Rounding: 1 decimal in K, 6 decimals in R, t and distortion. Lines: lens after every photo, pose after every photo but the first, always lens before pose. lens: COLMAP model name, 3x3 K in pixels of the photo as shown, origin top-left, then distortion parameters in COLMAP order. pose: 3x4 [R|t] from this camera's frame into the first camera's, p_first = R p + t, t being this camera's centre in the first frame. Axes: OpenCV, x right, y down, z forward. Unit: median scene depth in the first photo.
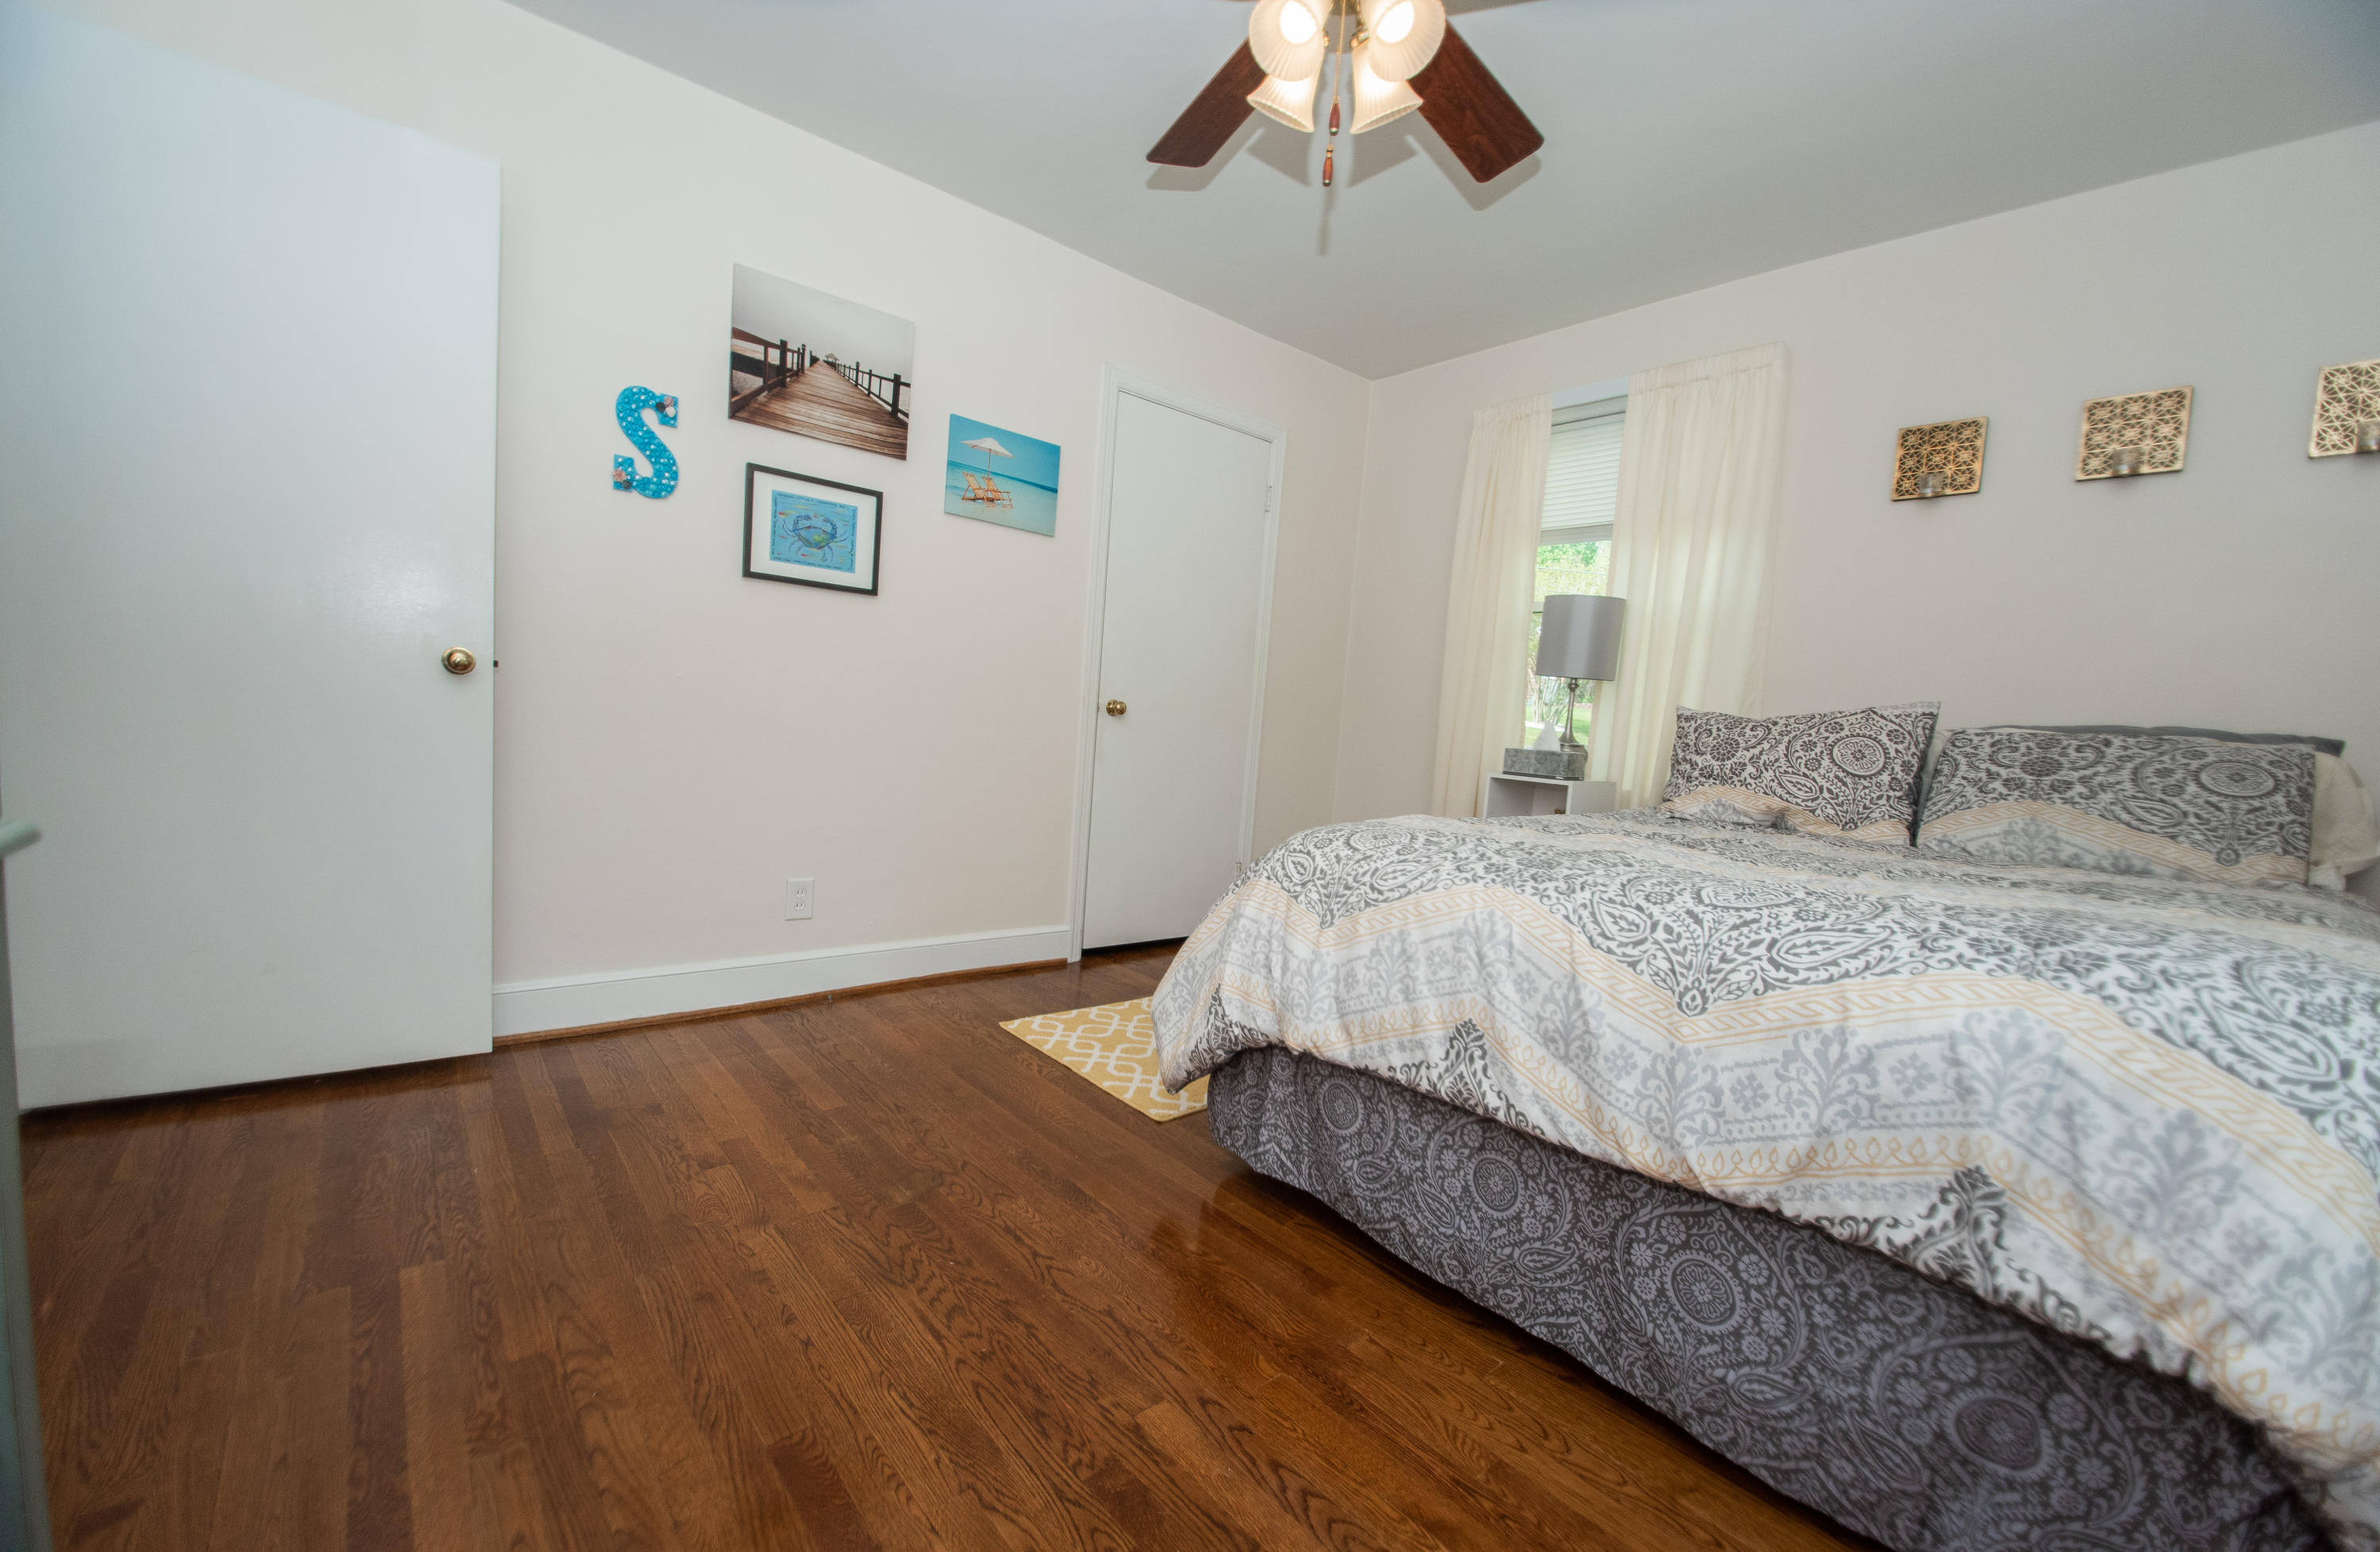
lens RADIAL K [[960.9, 0, 1179.8], [0, 960.9, 810.9], [0, 0, 1]] dist [-0.000966, -0.015738]
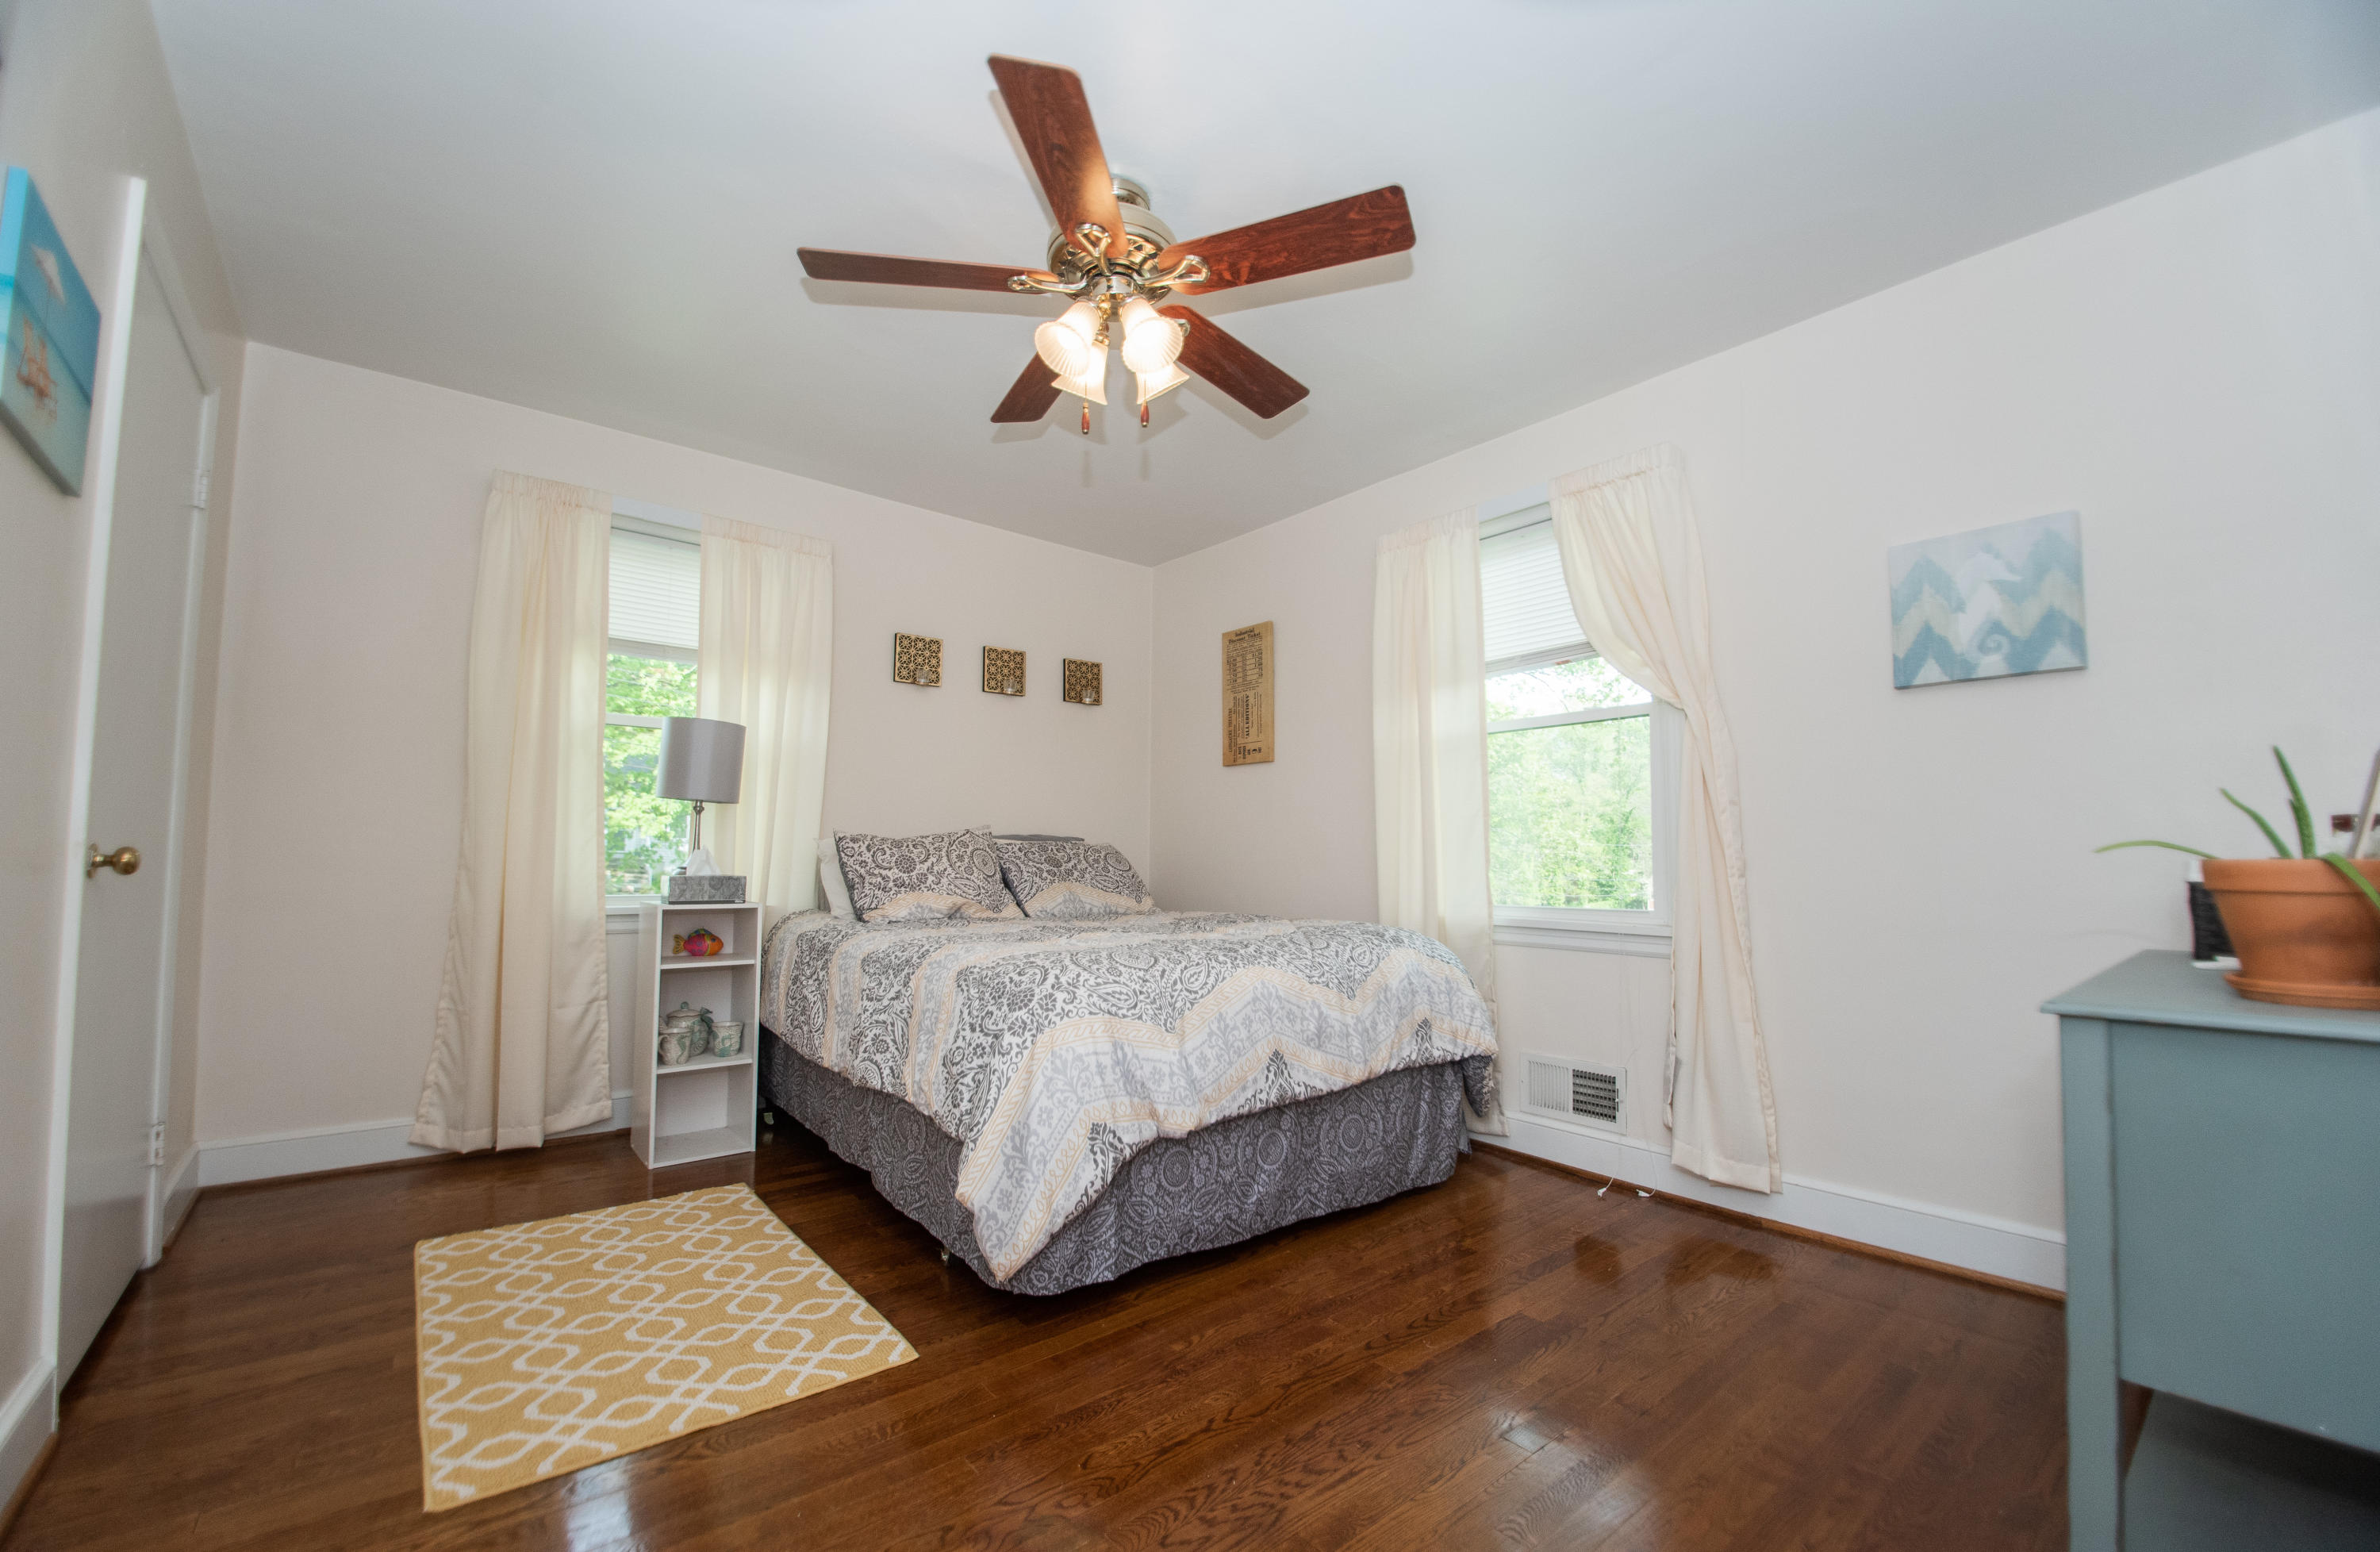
lens RADIAL K [[960.9, 0, 1179.8], [0, 960.9, 810.9], [0, 0, 1]] dist [-0.000966, -0.015738]
pose [[-0.000641, -0.016184, 0.999869, -0.775102], [0.088242, 0.995968, 0.016177, -0.132151], [-0.996099, 0.088241, 0.000790, 0.666712]]
